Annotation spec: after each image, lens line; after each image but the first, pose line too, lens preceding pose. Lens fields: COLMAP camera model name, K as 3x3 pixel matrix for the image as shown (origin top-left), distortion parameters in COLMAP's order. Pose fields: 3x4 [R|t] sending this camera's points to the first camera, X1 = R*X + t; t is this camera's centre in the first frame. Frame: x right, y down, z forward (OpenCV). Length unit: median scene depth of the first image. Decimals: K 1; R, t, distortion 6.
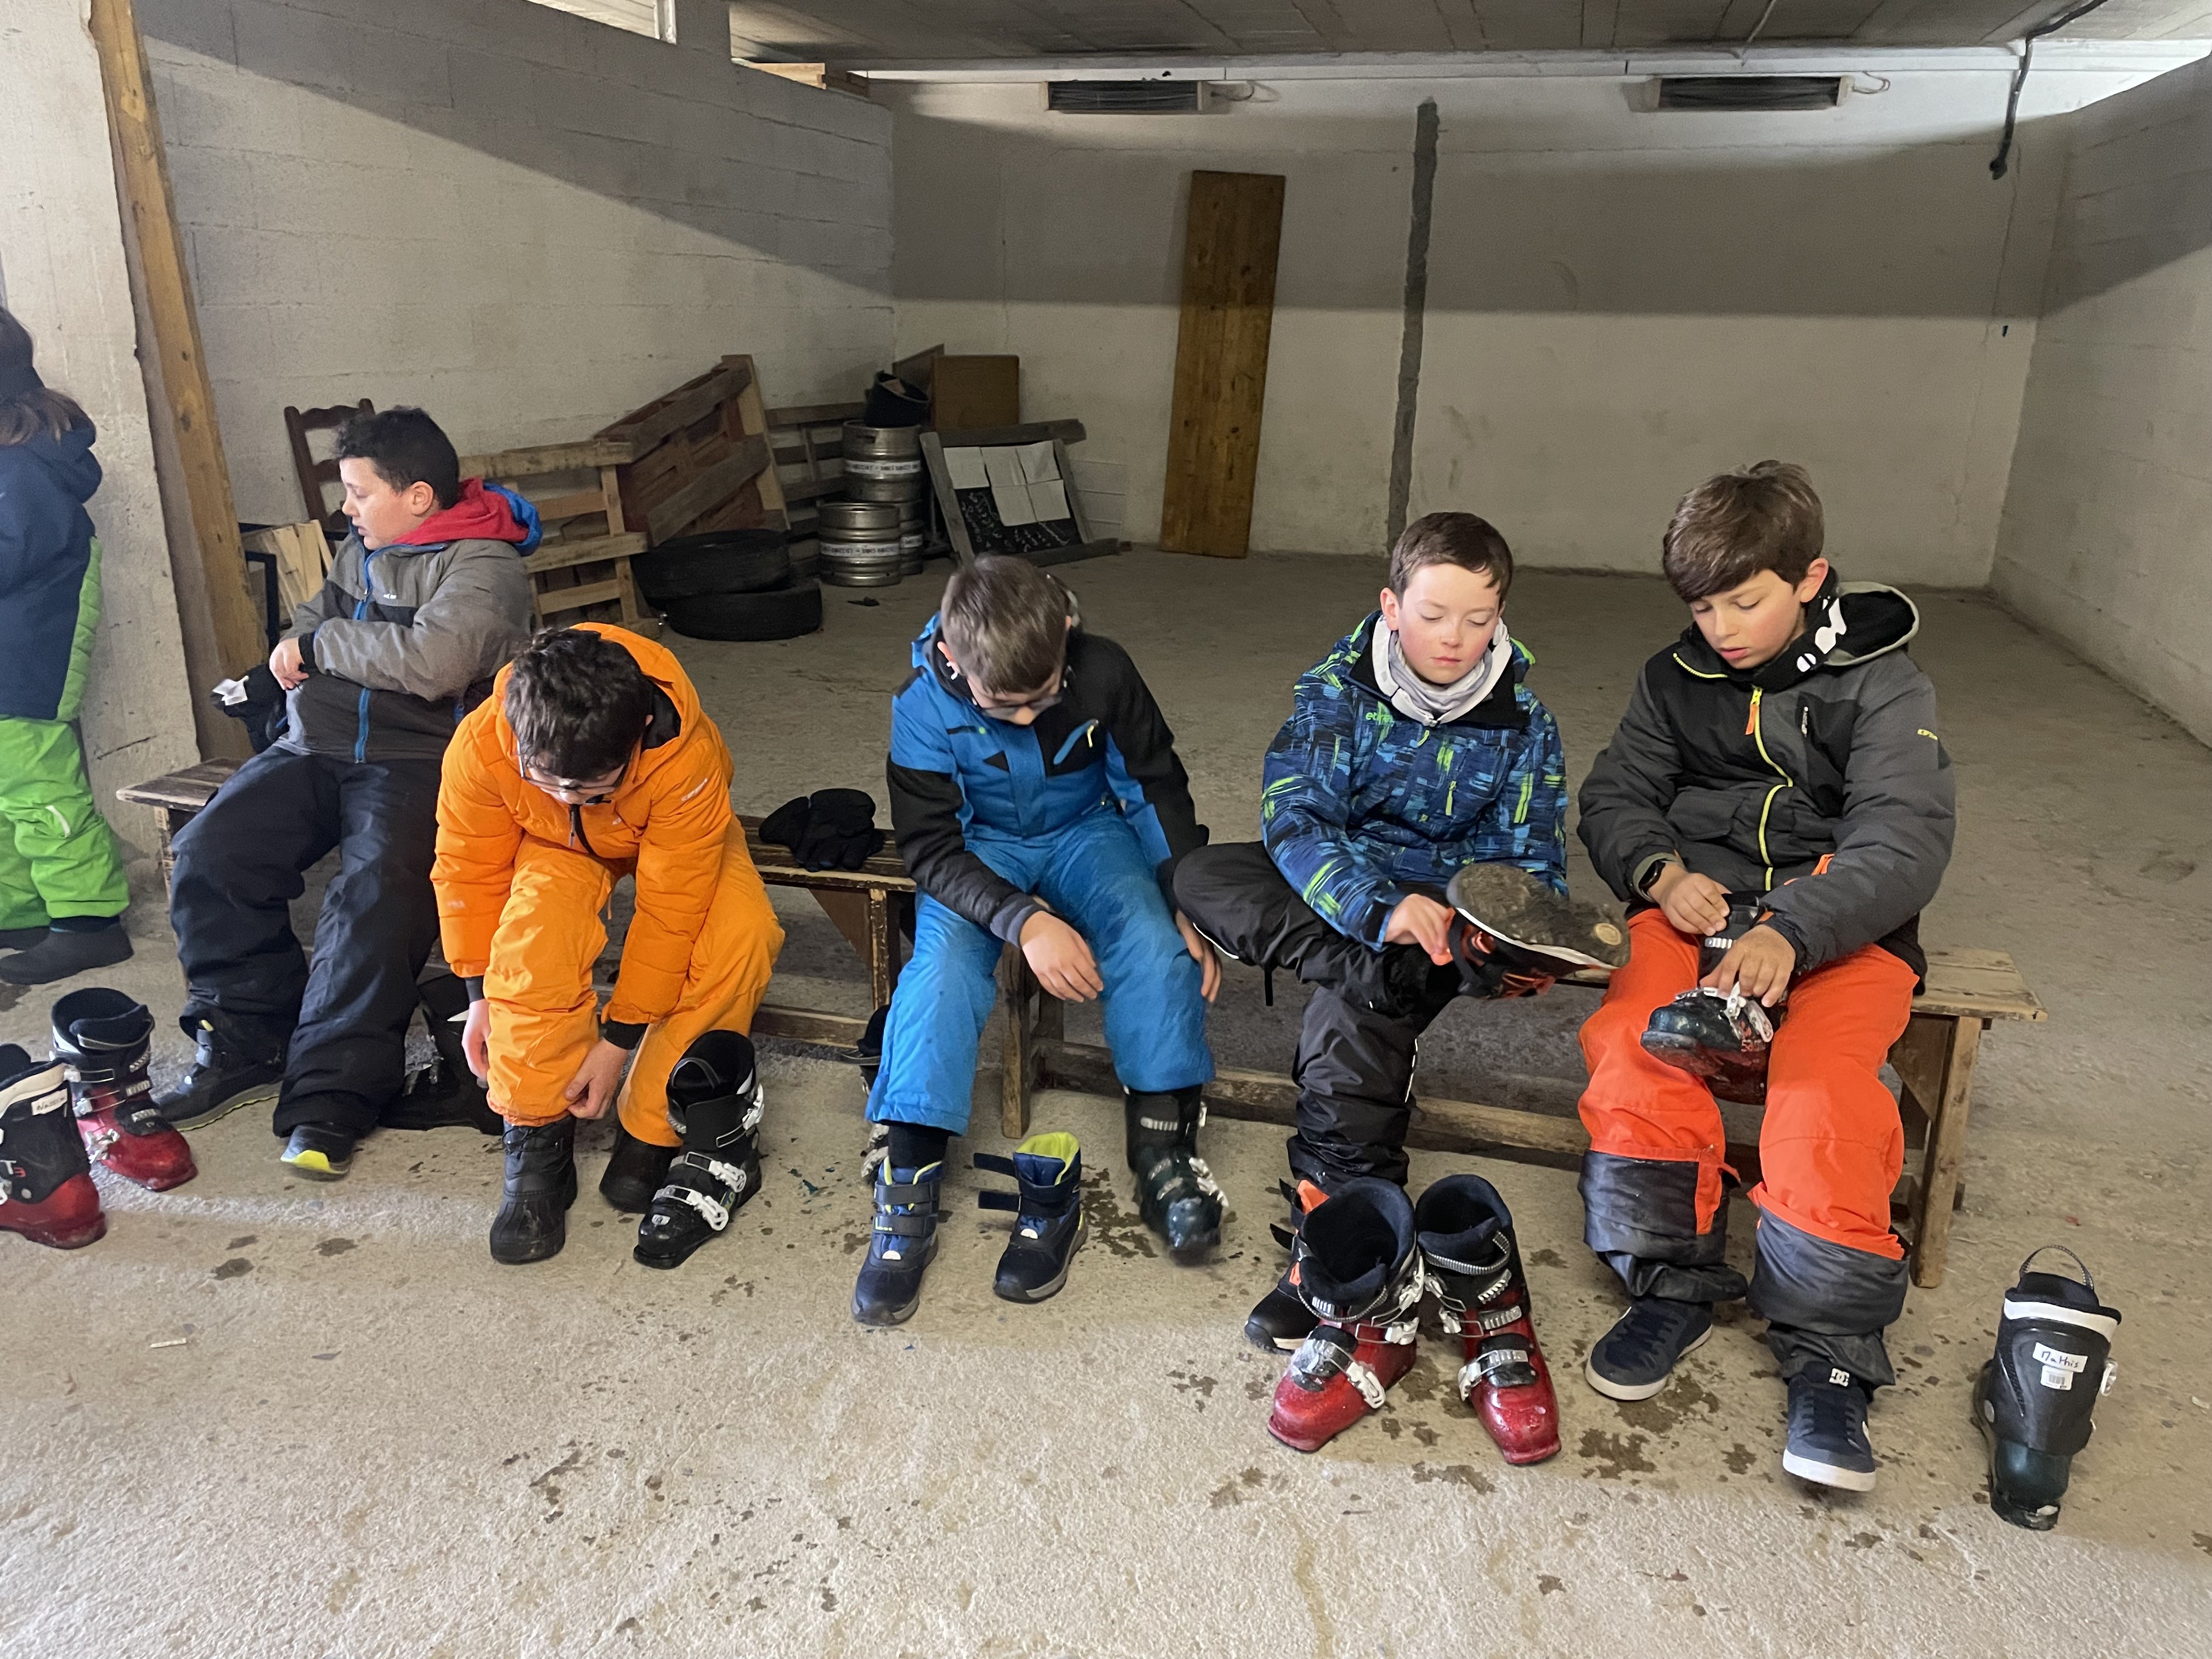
lens RADIAL K [[1657.3, 0, 1117.5], [0, 1657.3, 835.7], [0, 0, 1]] dist [0.095557, -0.117879]
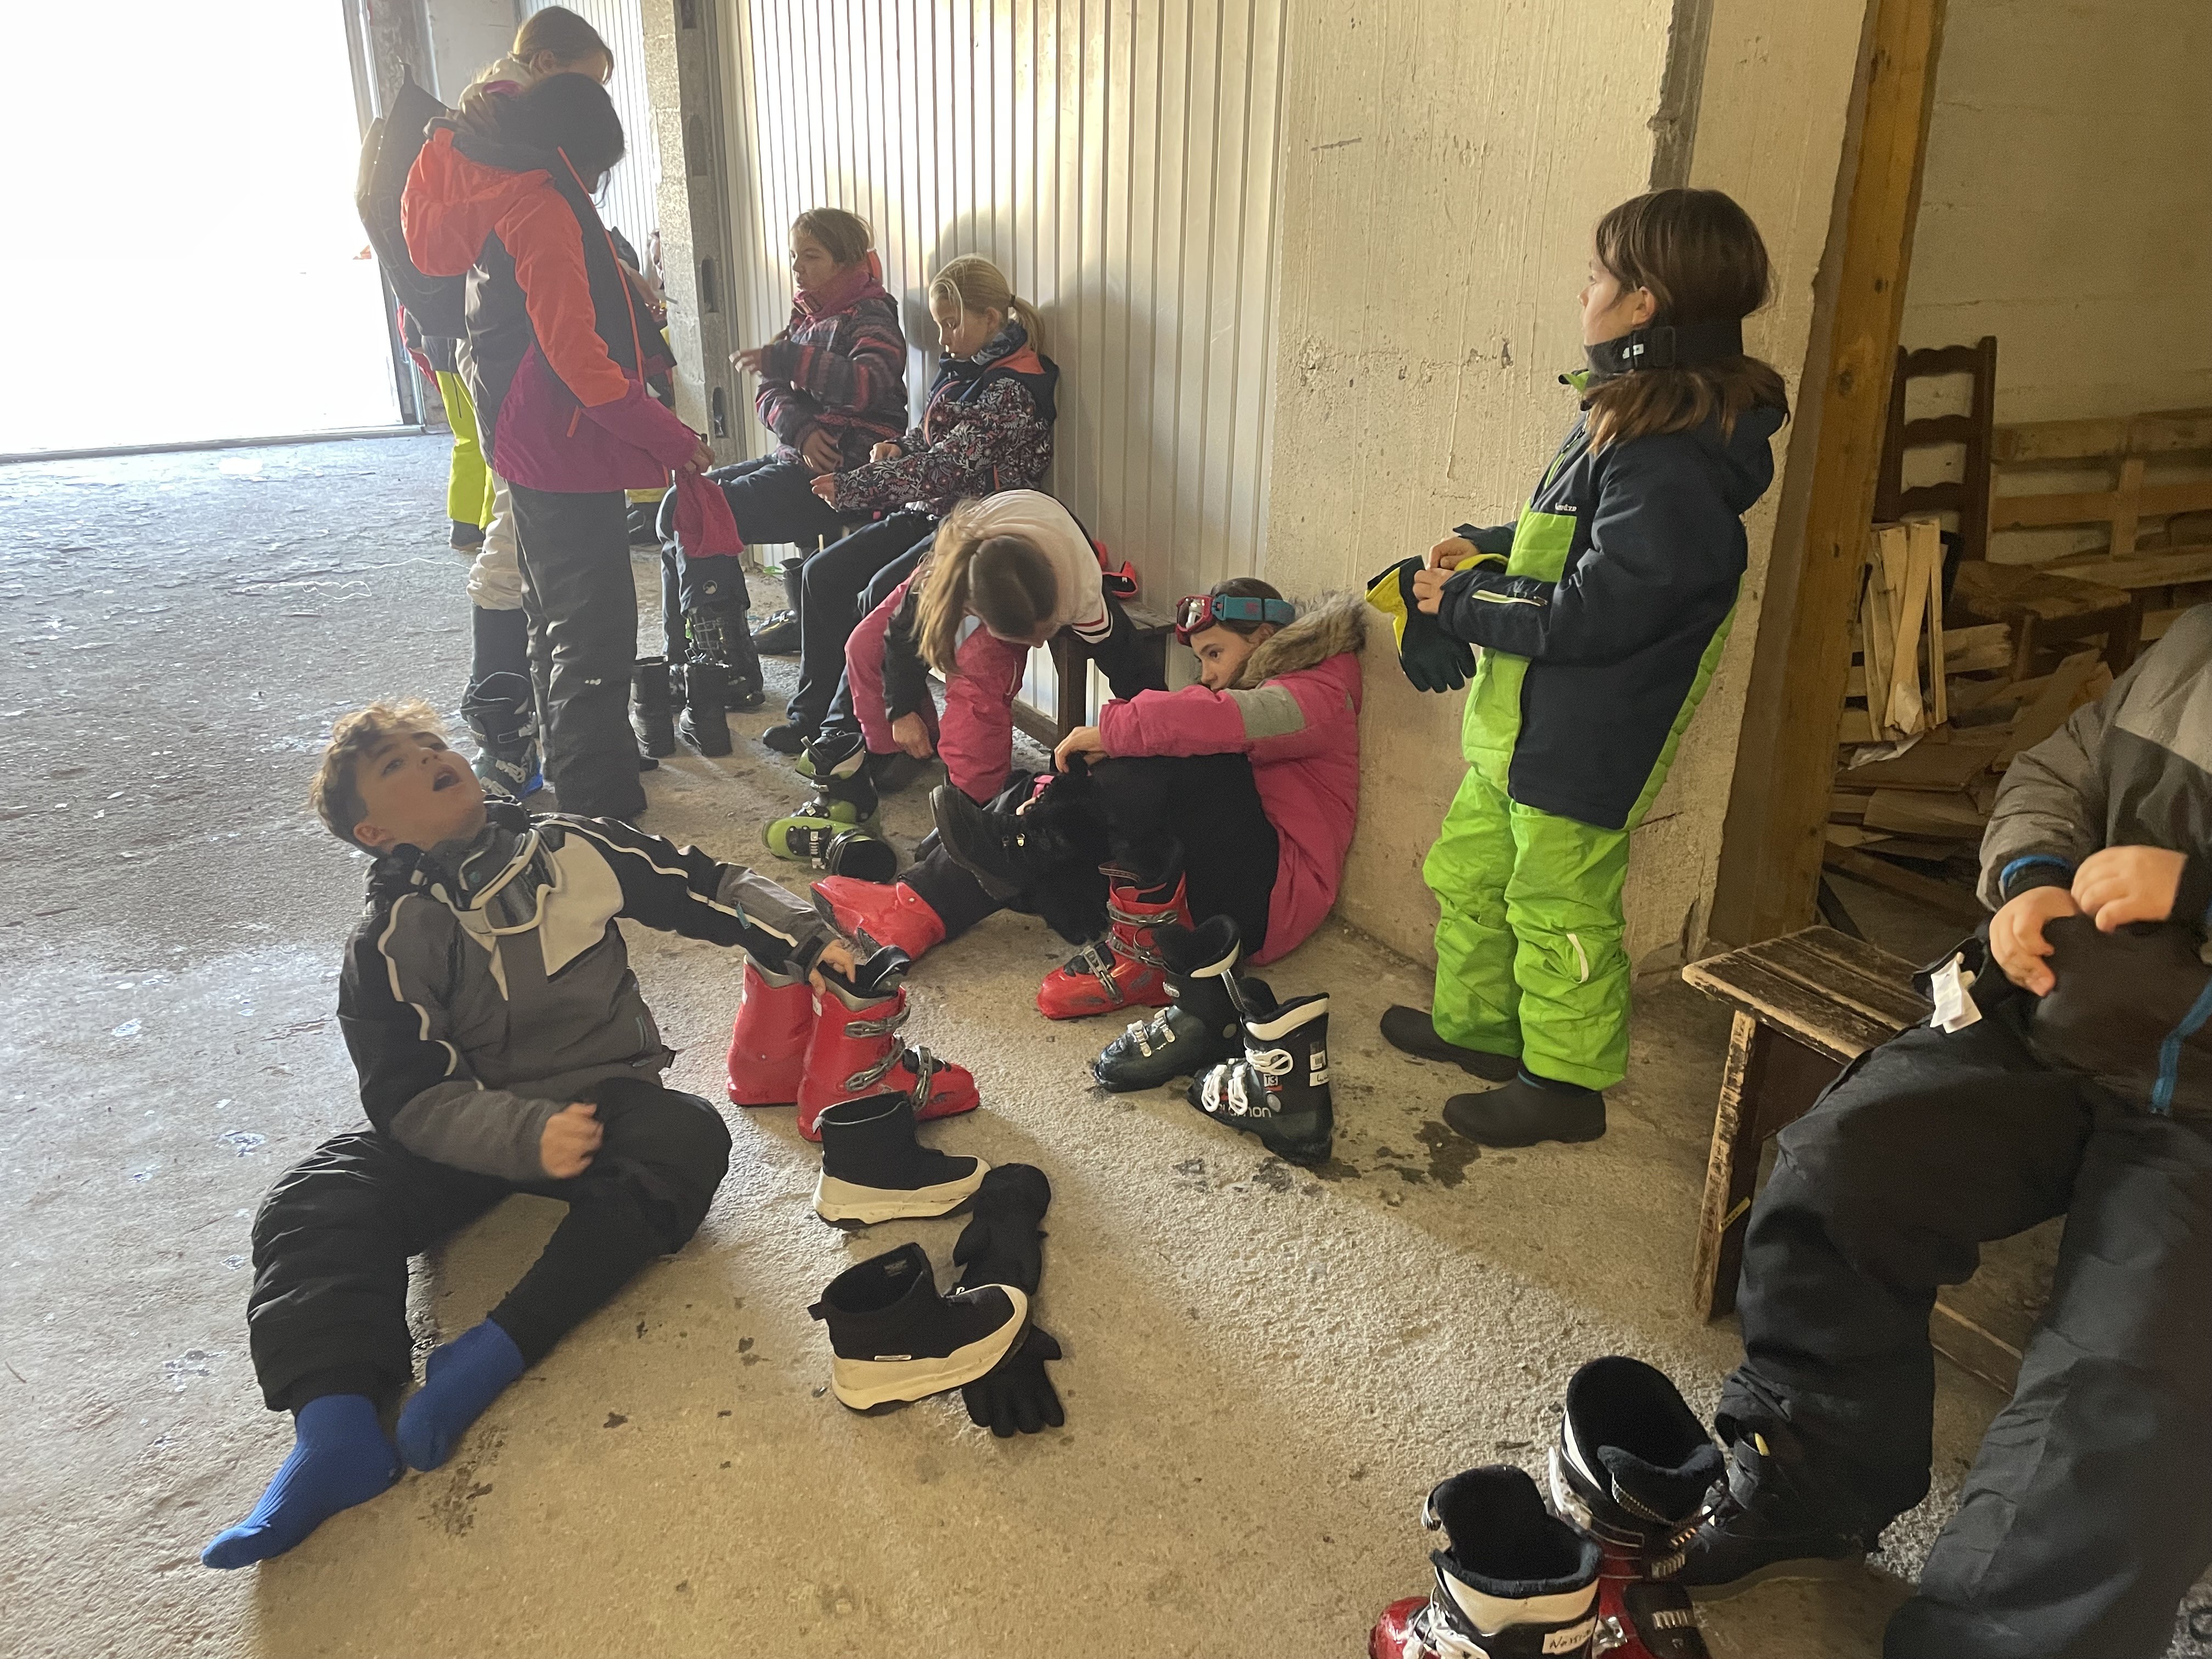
lens RADIAL K [[1657.3, 0, 1106.0], [0, 1657.3, 823.7], [0, 0, 1]] dist [0.095557, -0.117879]
pose [[0.726168, 0.249115, -0.640798, -0.336002], [-0.216511, 0.967484, 0.130761, -0.111709], [0.652536, 0.043786, 0.756491, 0.339585]]
